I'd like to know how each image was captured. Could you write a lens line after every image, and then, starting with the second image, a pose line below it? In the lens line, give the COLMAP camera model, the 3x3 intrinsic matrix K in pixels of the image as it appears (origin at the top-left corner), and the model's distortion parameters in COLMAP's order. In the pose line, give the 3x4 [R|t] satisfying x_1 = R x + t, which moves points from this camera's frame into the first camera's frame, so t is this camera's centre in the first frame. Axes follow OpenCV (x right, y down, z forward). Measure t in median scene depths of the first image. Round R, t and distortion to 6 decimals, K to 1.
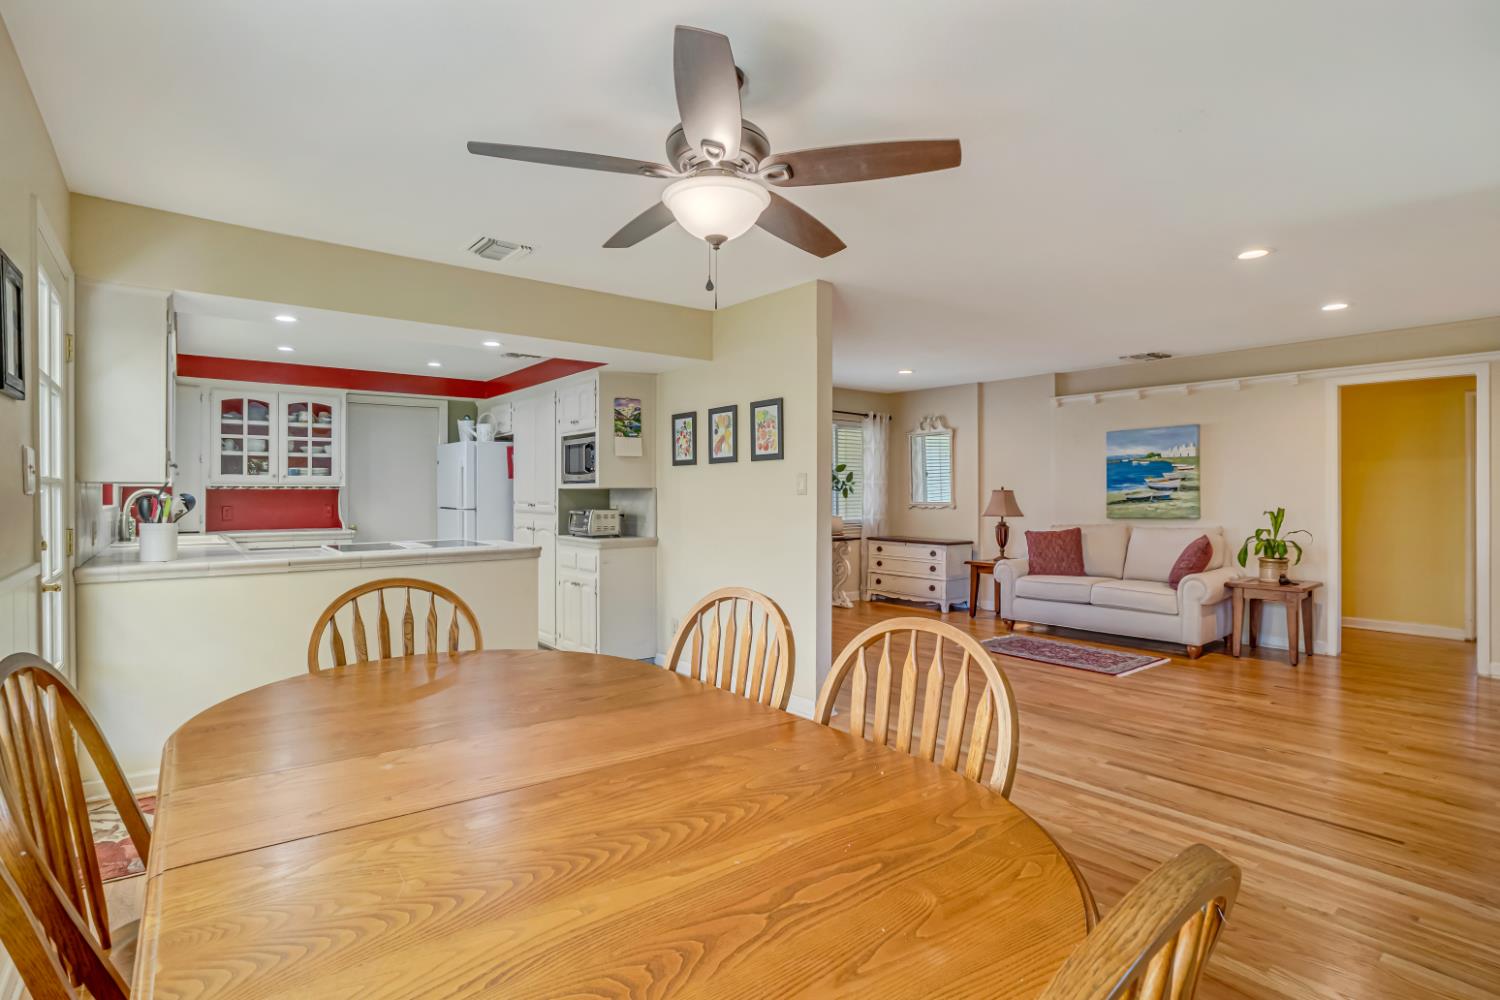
lens RADIAL K [[741.8, 0, 756.6], [0, 741.8, 497.0], [0, 0, 1]] dist [-0.064959, 0.034528]
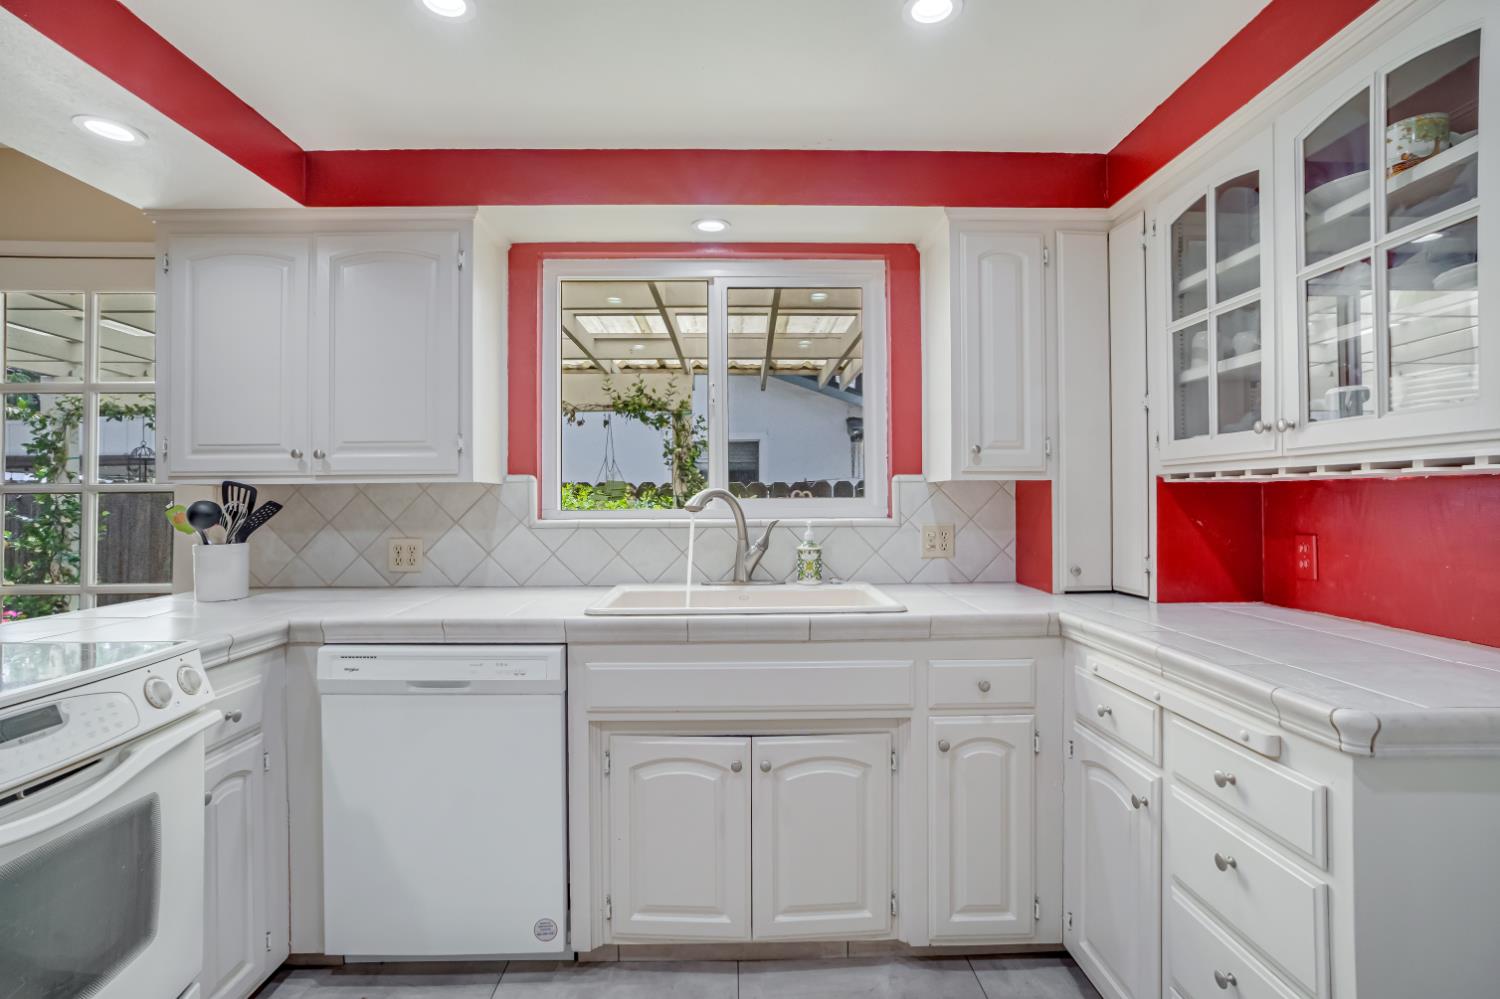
lens RADIAL K [[710.3, 0, 740.2], [0, 710.3, 496.6], [0, 0, 1]] dist [-0.069143, 0.021990]
pose [[-0.611990, 0.001014, -0.790865, -0.323257], [0.001171, 0.999999, 0.000376, -0.004239], [0.790864, -0.000696, -0.611991, 0.943760]]
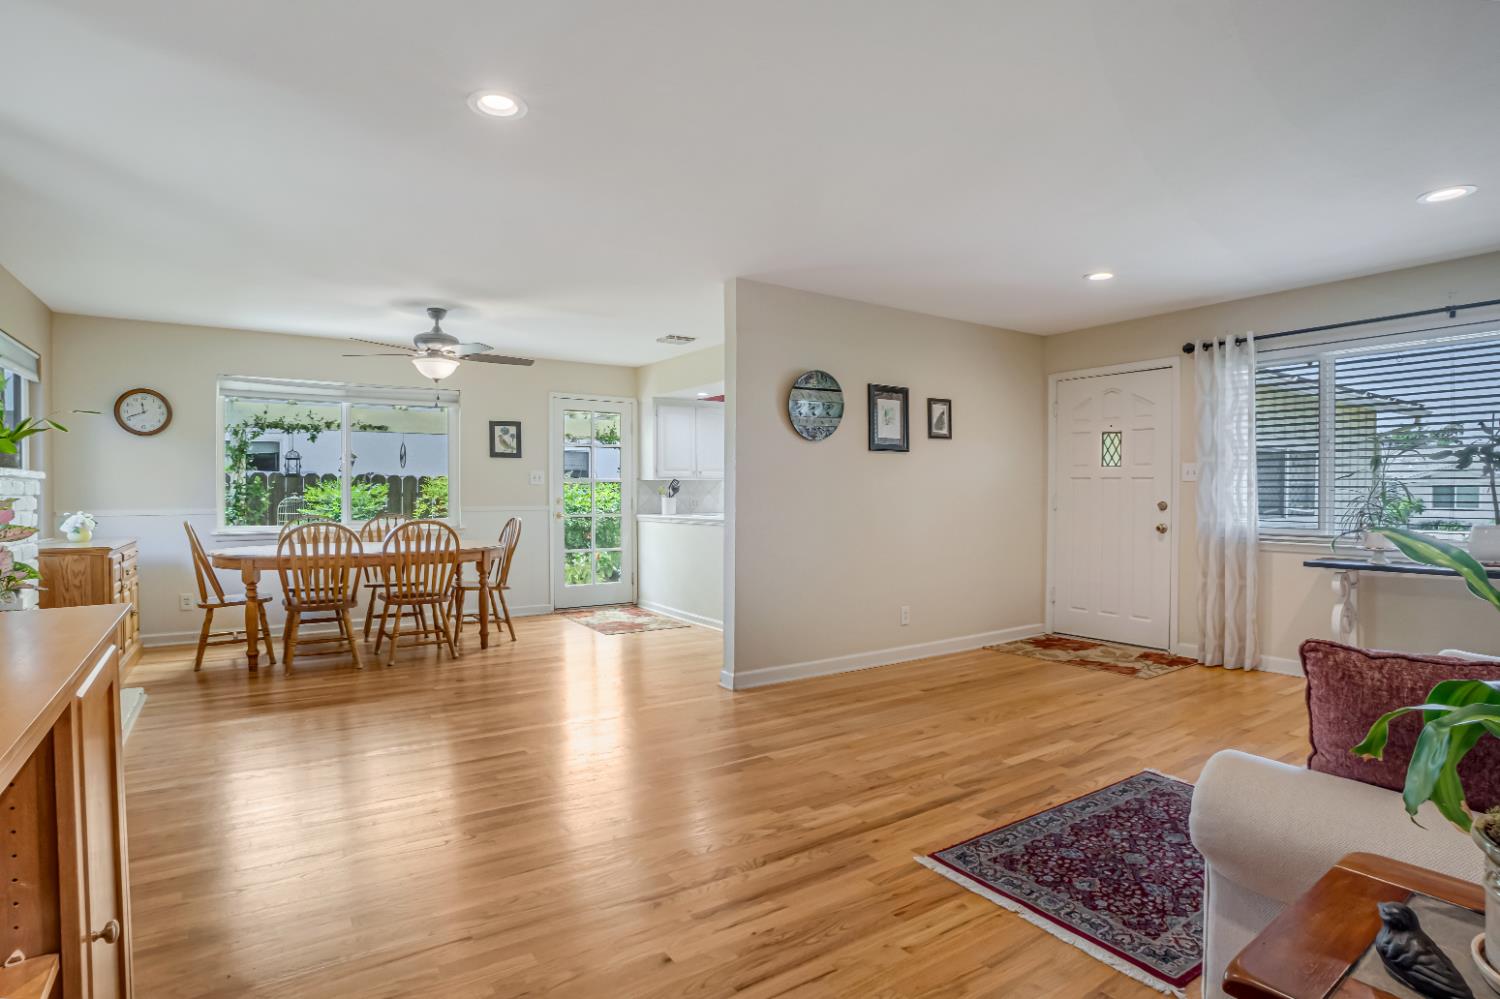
lens RADIAL K [[766.4, 0, 744.1], [0, 766.4, 485.8], [0, 0, 1]] dist [-0.078249, 0.036606]
pose [[-0.095646, -0.015095, -0.995301, 0.813266], [-0.008339, 0.999862, -0.014363, 0.016181], [0.995381, 0.006926, -0.095758, 0.774466]]
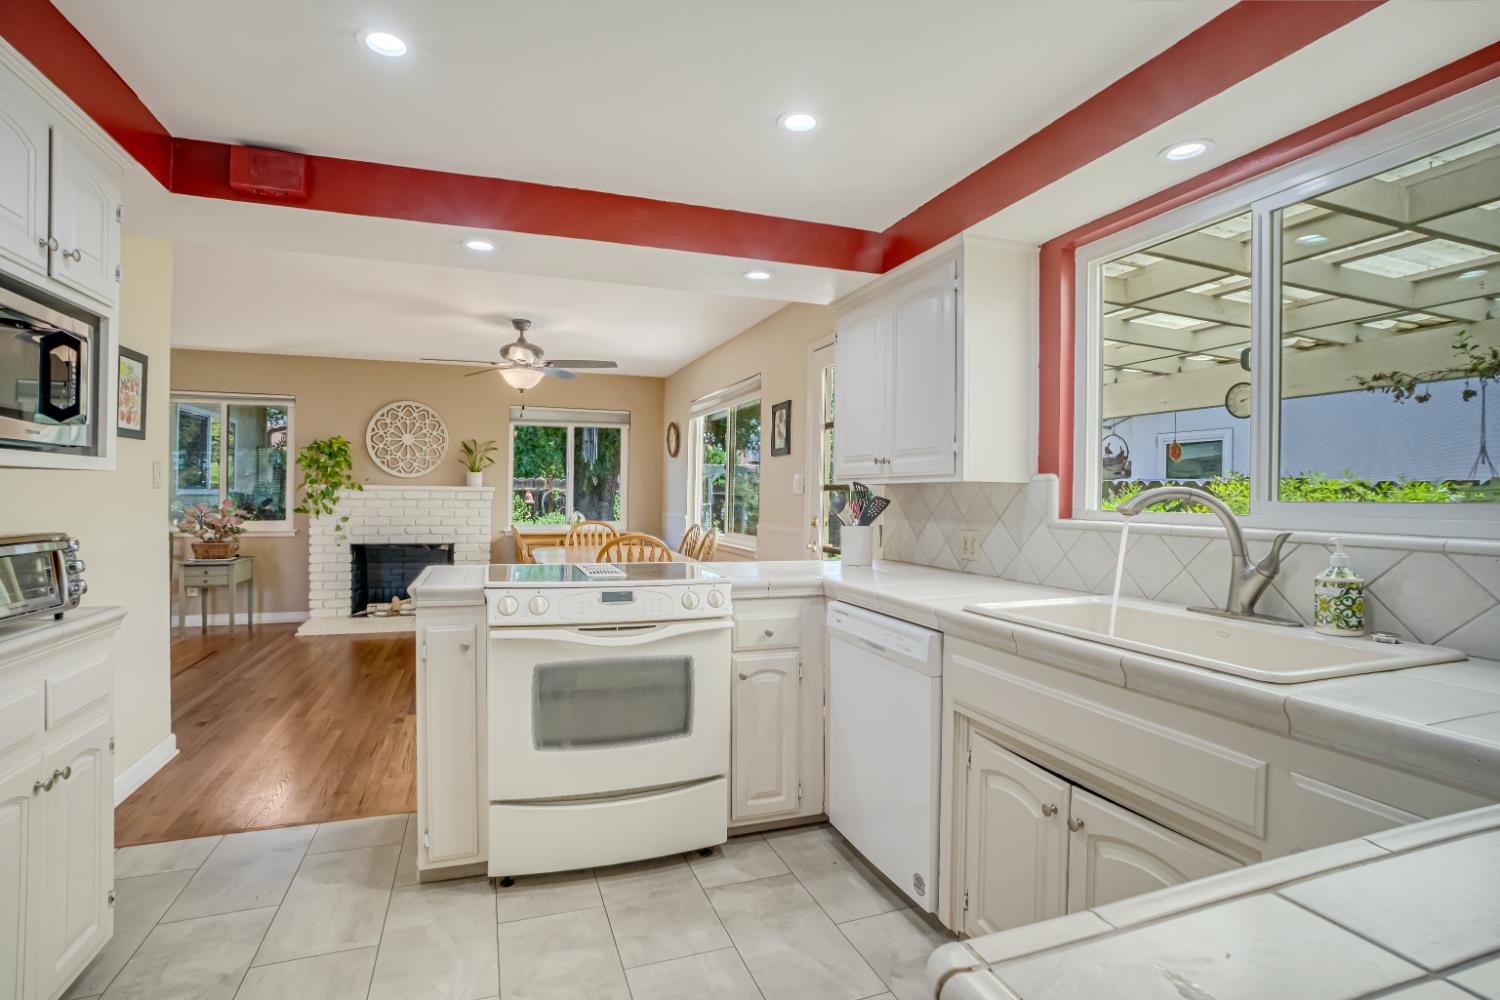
lens RADIAL K [[710.3, 0, 740.2], [0, 710.3, 497.1], [0, 0, 1]] dist [-0.069143, 0.021990]
pose [[-0.945589, -0.013414, 0.325087, -0.523701], [-0.011571, 0.999904, 0.007601, -0.004331], [-0.325158, 0.003426, -0.945654, 1.031114]]
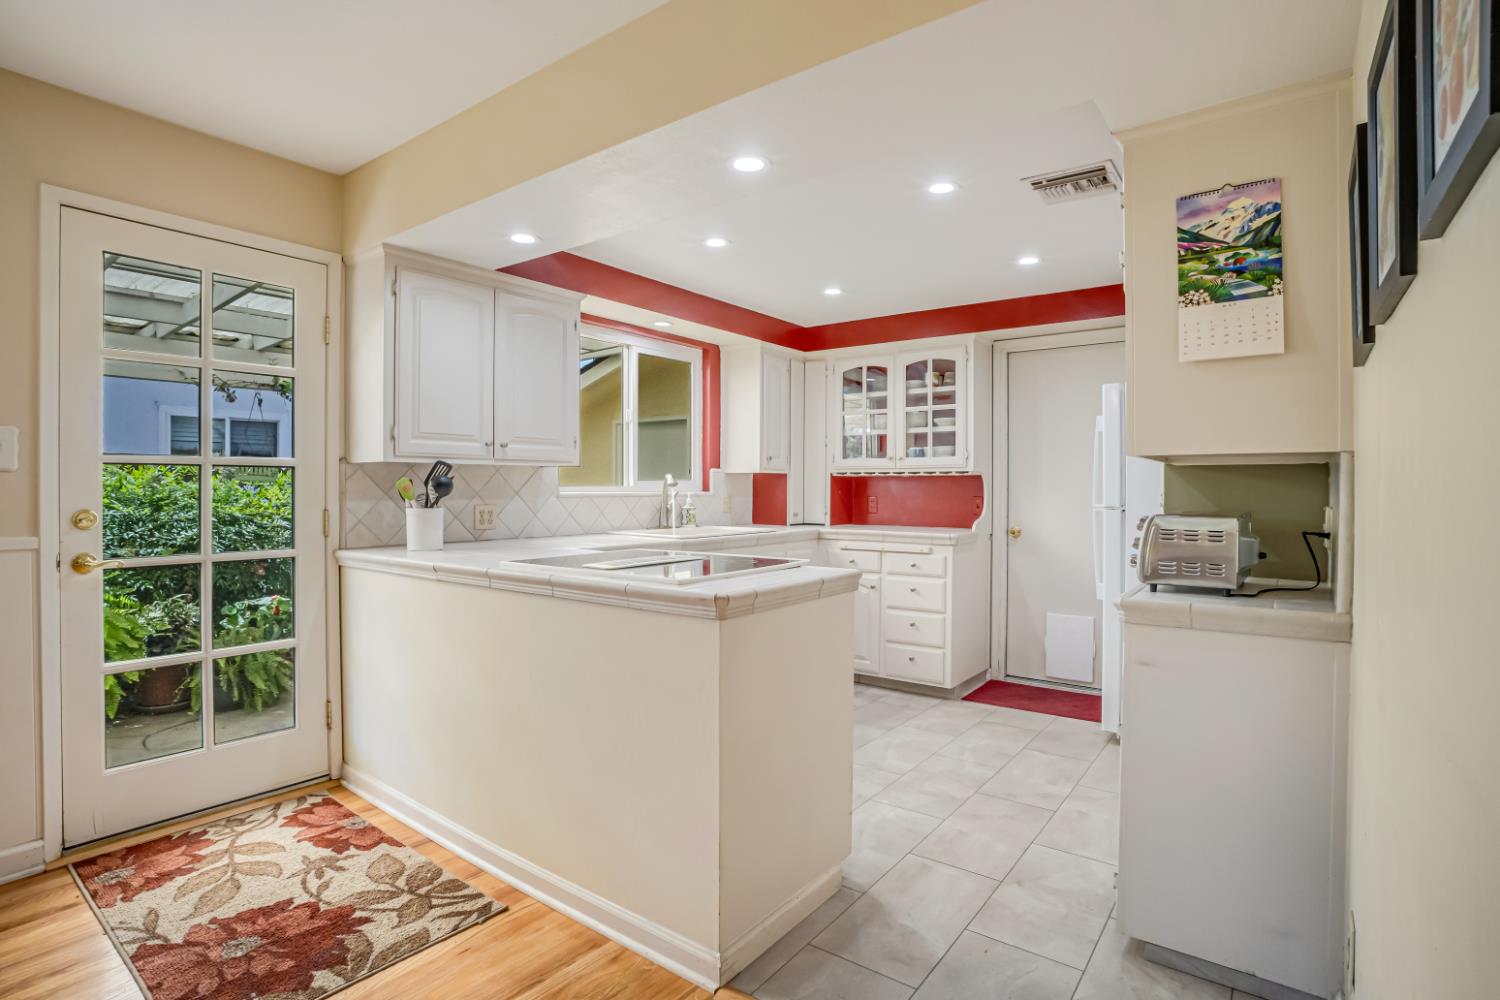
lens RADIAL K [[745.4, 0, 744.3], [0, 745.4, 496.4], [0, 0, 1]] dist [-0.089924, 0.029411]
pose [[0.233732, 0.011381, -0.972234, 0.077940], [-0.009458, 0.999911, 0.009432, 0.005098], [0.972255, 0.006991, 0.233819, 0.620020]]
